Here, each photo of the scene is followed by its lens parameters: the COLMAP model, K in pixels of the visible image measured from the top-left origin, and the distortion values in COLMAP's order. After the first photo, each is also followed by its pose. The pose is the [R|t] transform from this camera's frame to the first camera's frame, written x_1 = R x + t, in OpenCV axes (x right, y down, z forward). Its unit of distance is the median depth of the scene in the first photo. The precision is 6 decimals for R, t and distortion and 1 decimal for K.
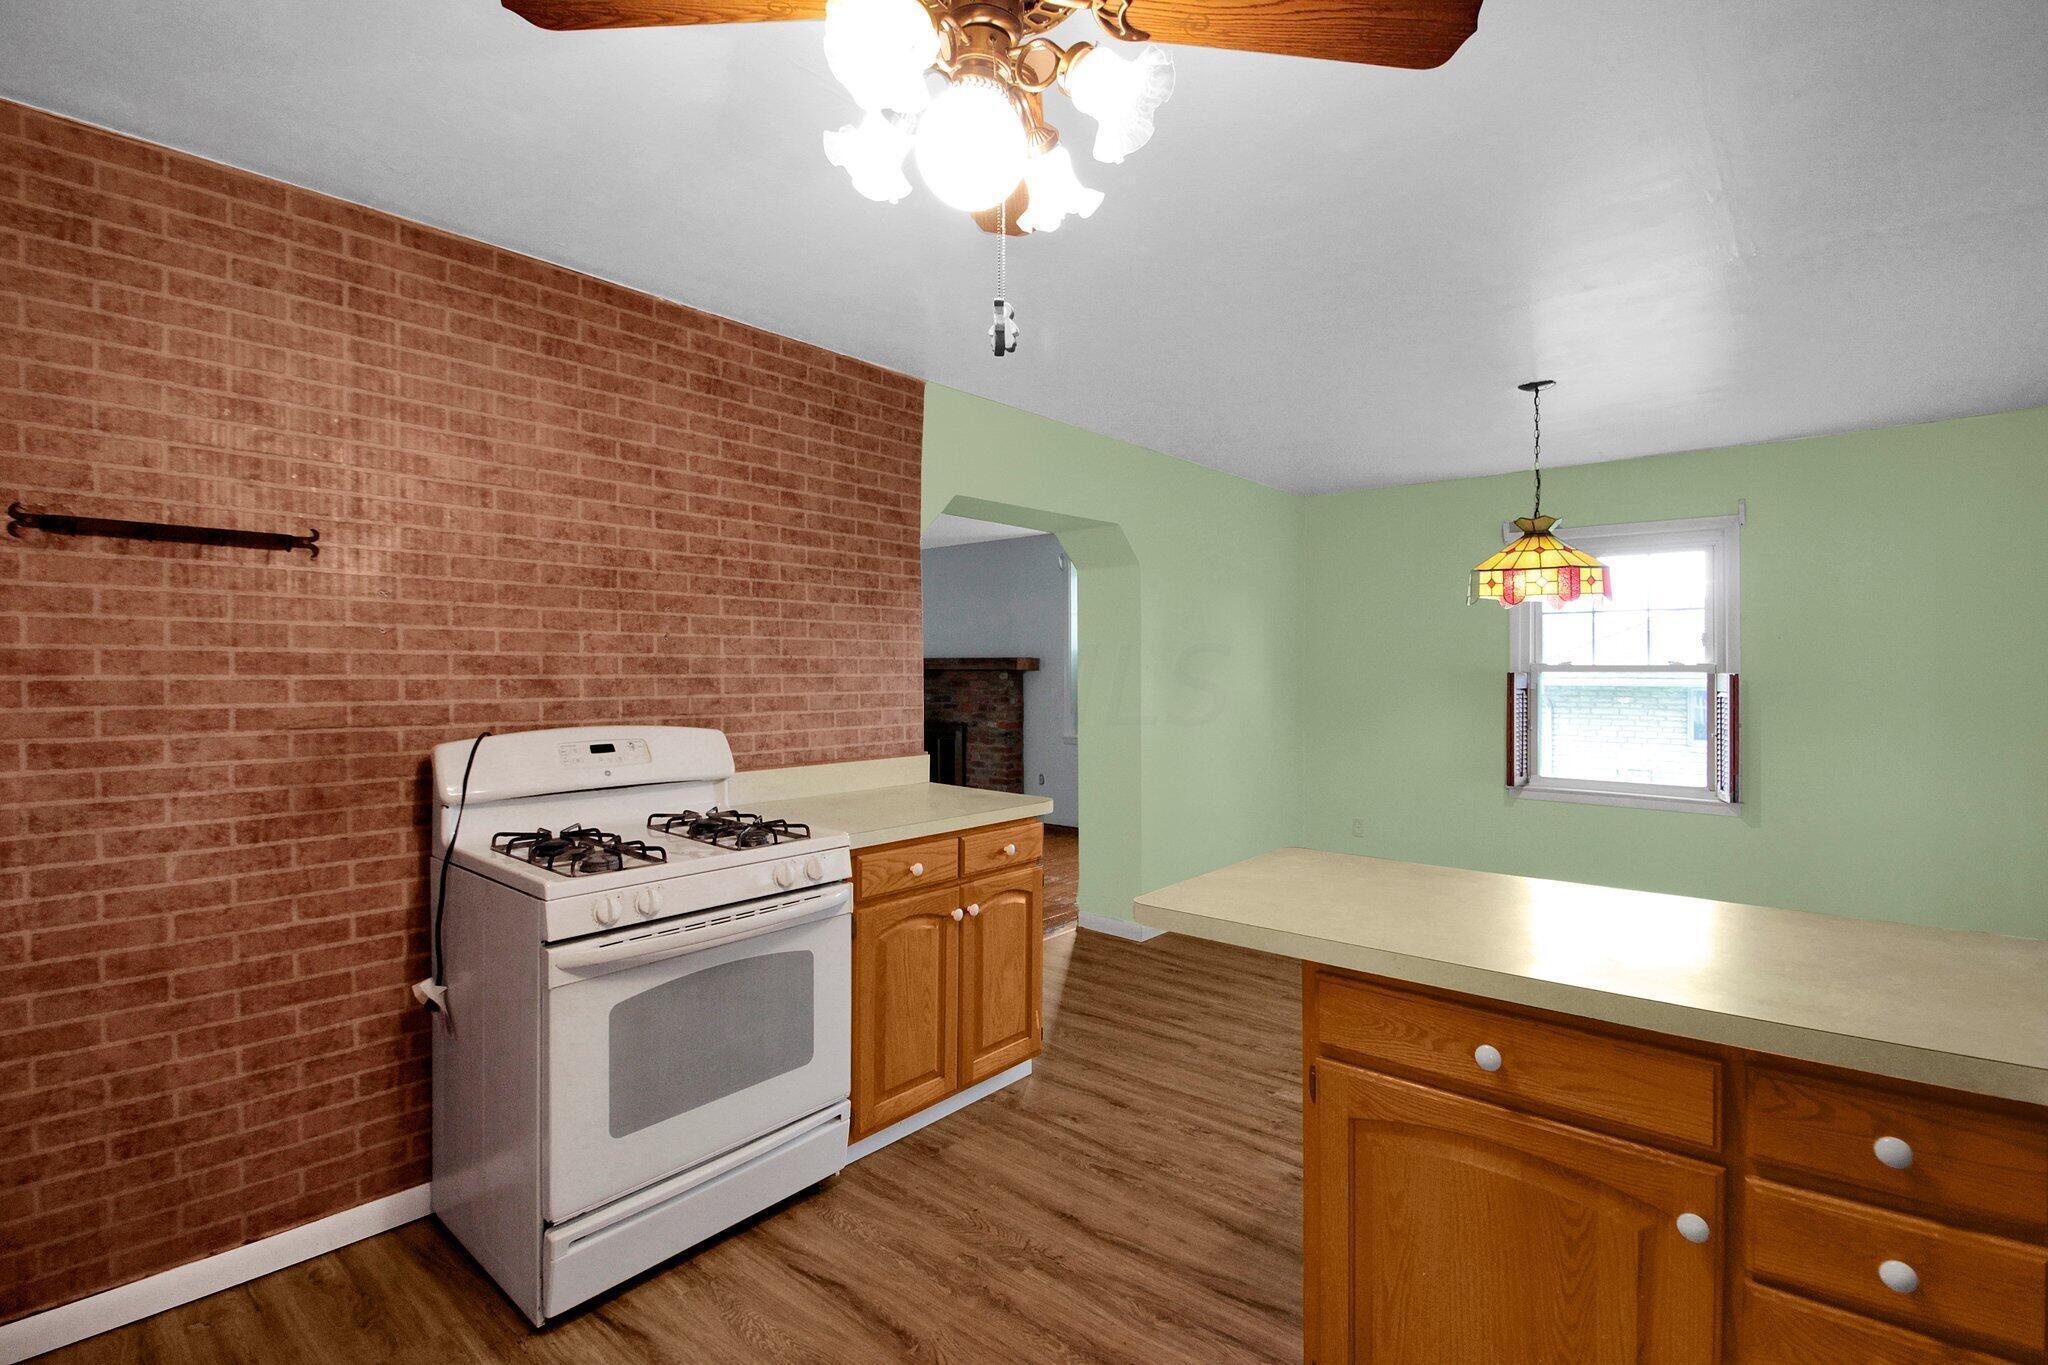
lens RADIAL K [[954.0, 0, 1035.4], [0, 954.0, 666.0], [0, 0, 1]] dist [0.001749, -0.000143]
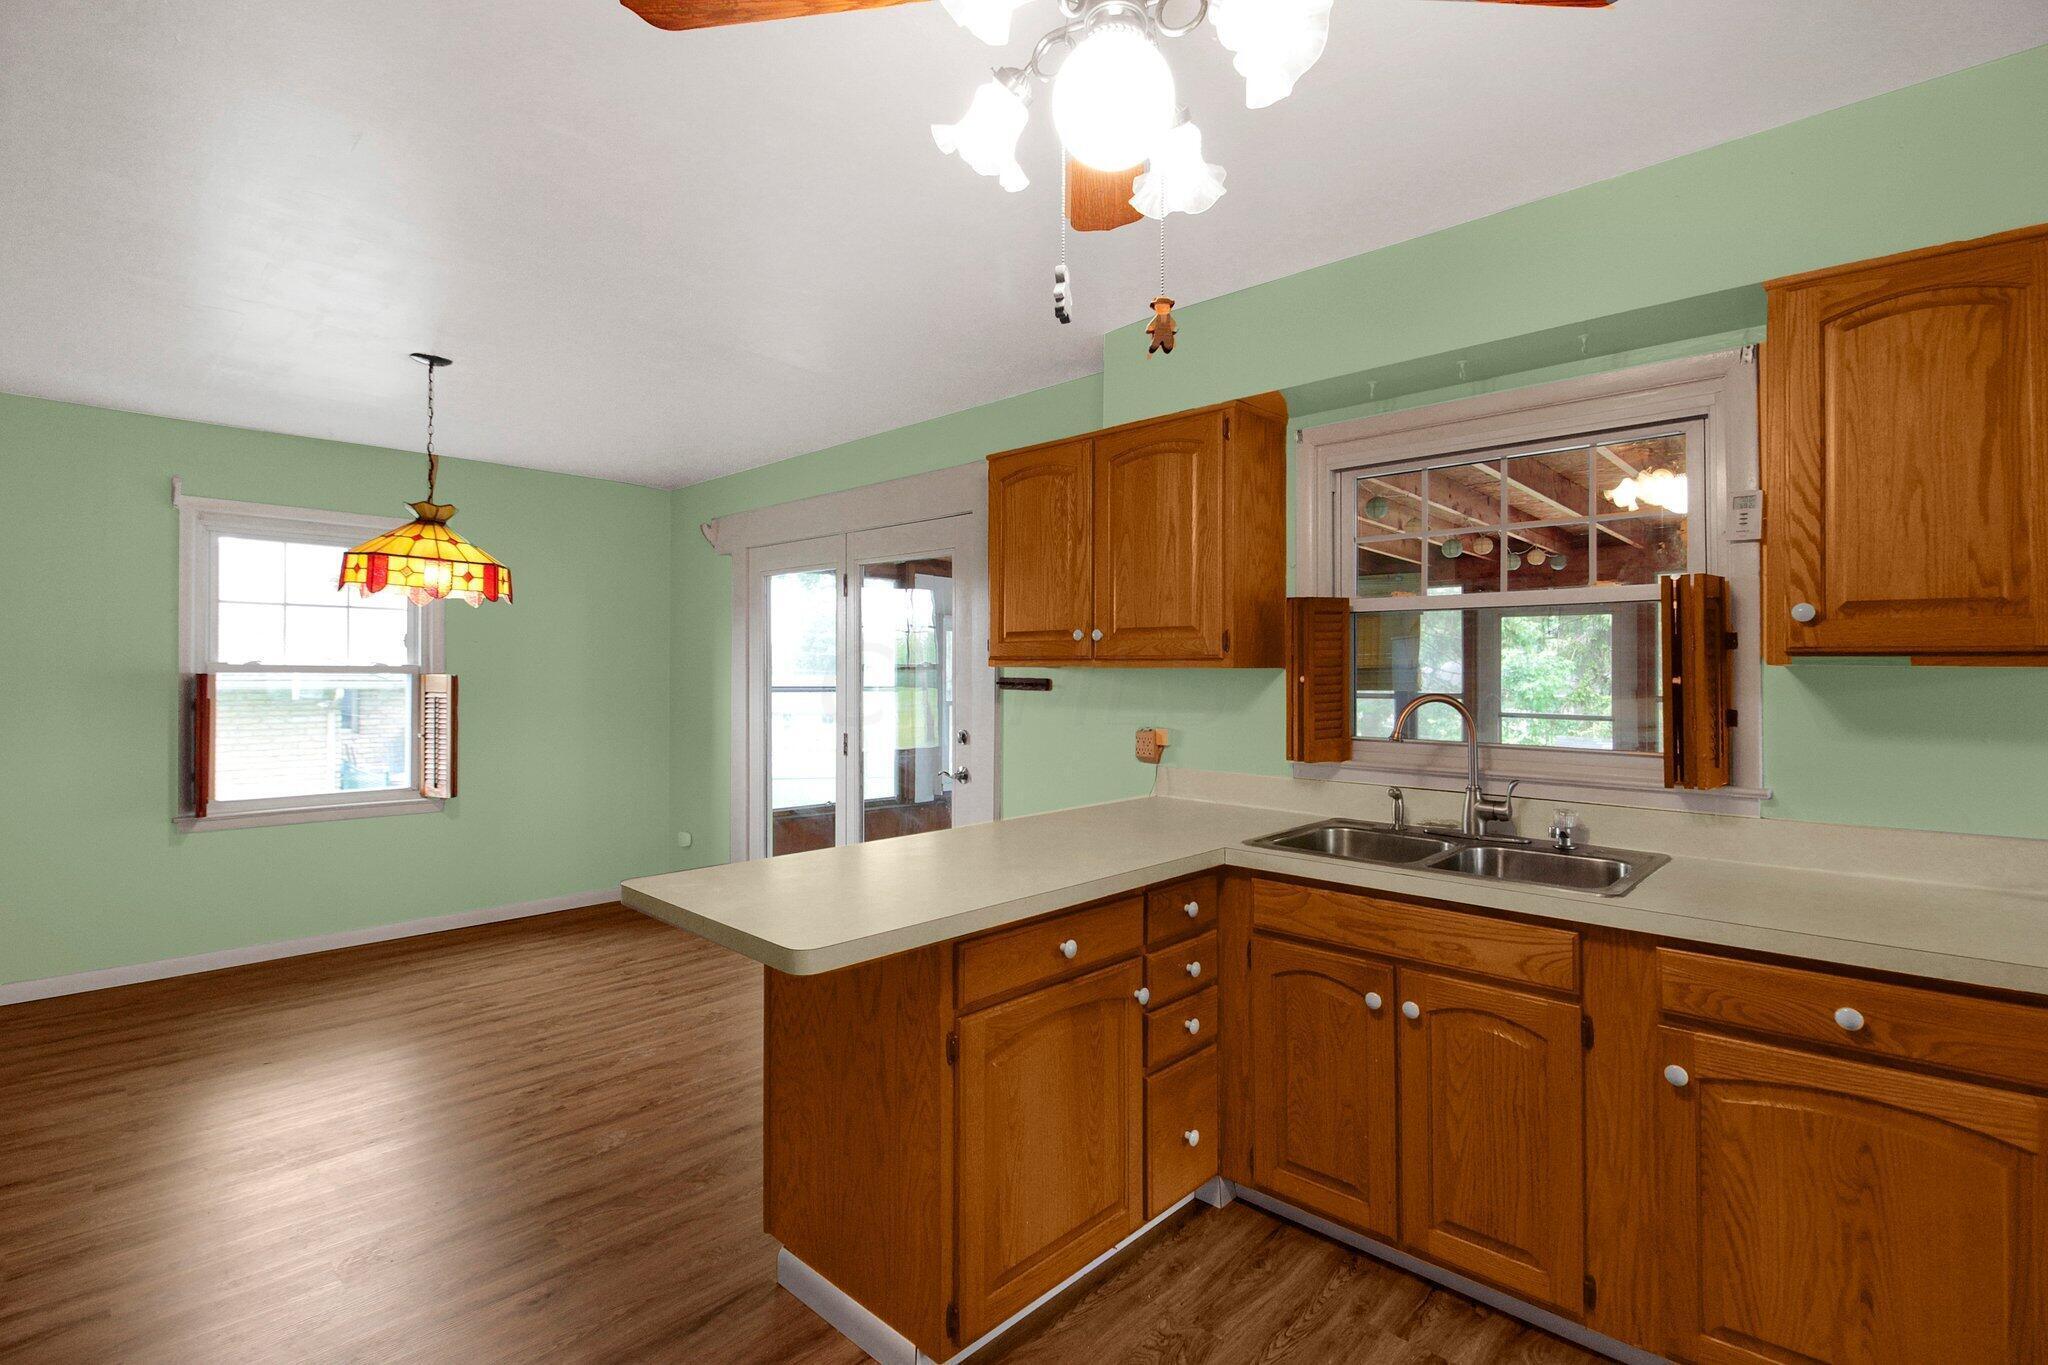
lens RADIAL K [[954.0, 0, 1035.4], [0, 954.0, 666.0], [0, 0, 1]] dist [0.001749, -0.000143]
pose [[0.064609, 0.006284, 0.997891, -0.177314], [-0.005803, 0.999966, -0.005921, 0.000801], [-0.997894, -0.005408, 0.064643, 0.184764]]
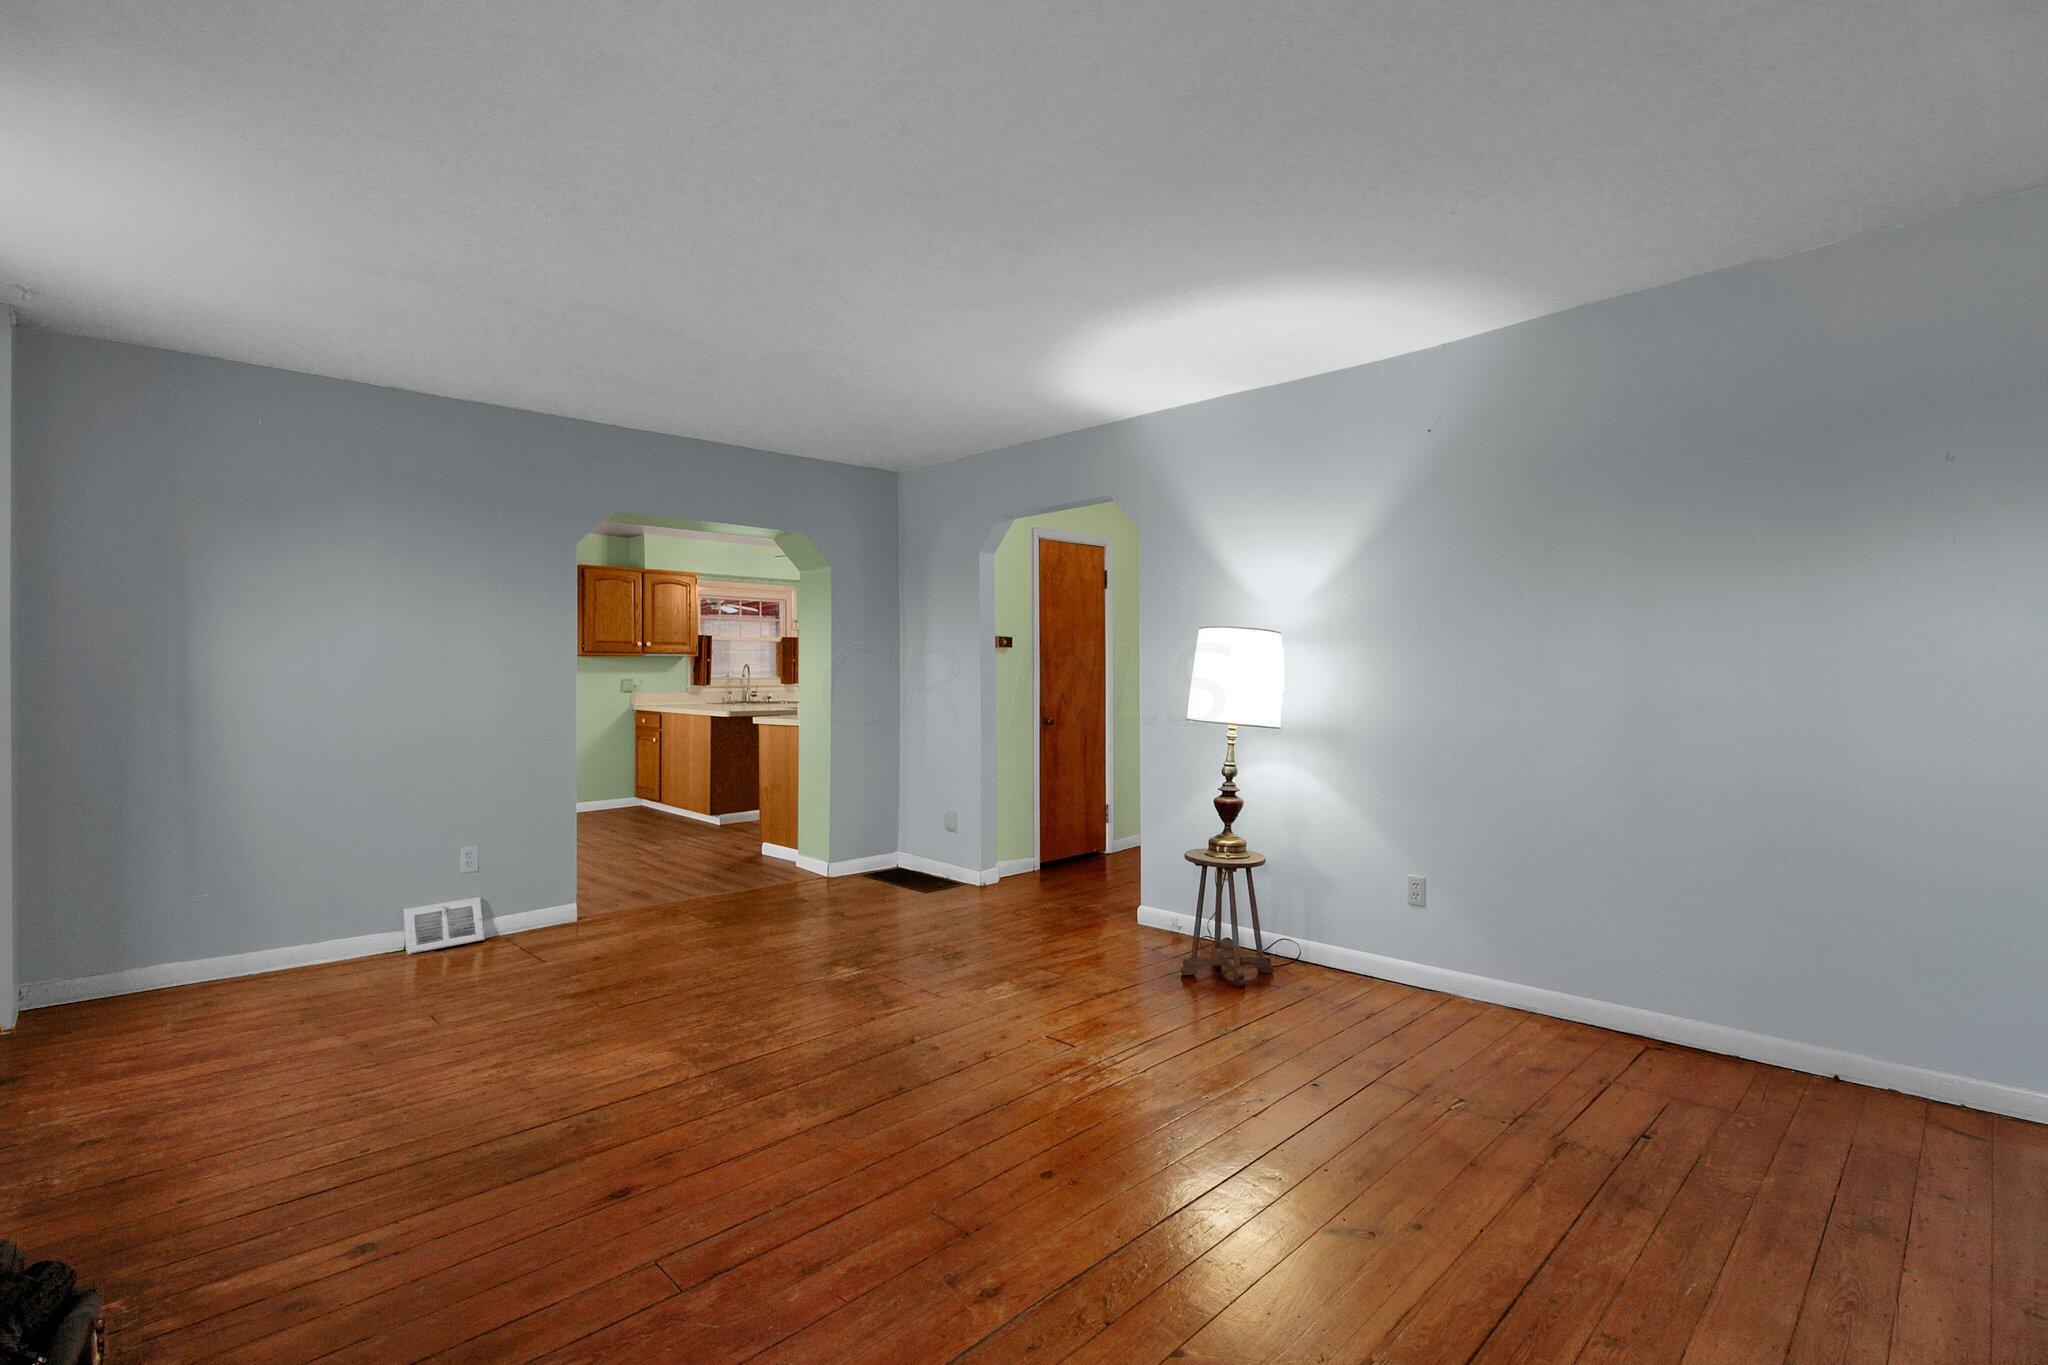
lens RADIAL K [[954.0, 0, 1035.4], [0, 954.0, 666.0], [0, 0, 1]] dist [0.001749, -0.000143]
pose [[-0.996382, 0.004925, 0.084839, -0.297261], [0.004465, 0.999974, -0.005615, 0.016874], [-0.084865, -0.005216, -0.996379, 1.135085]]
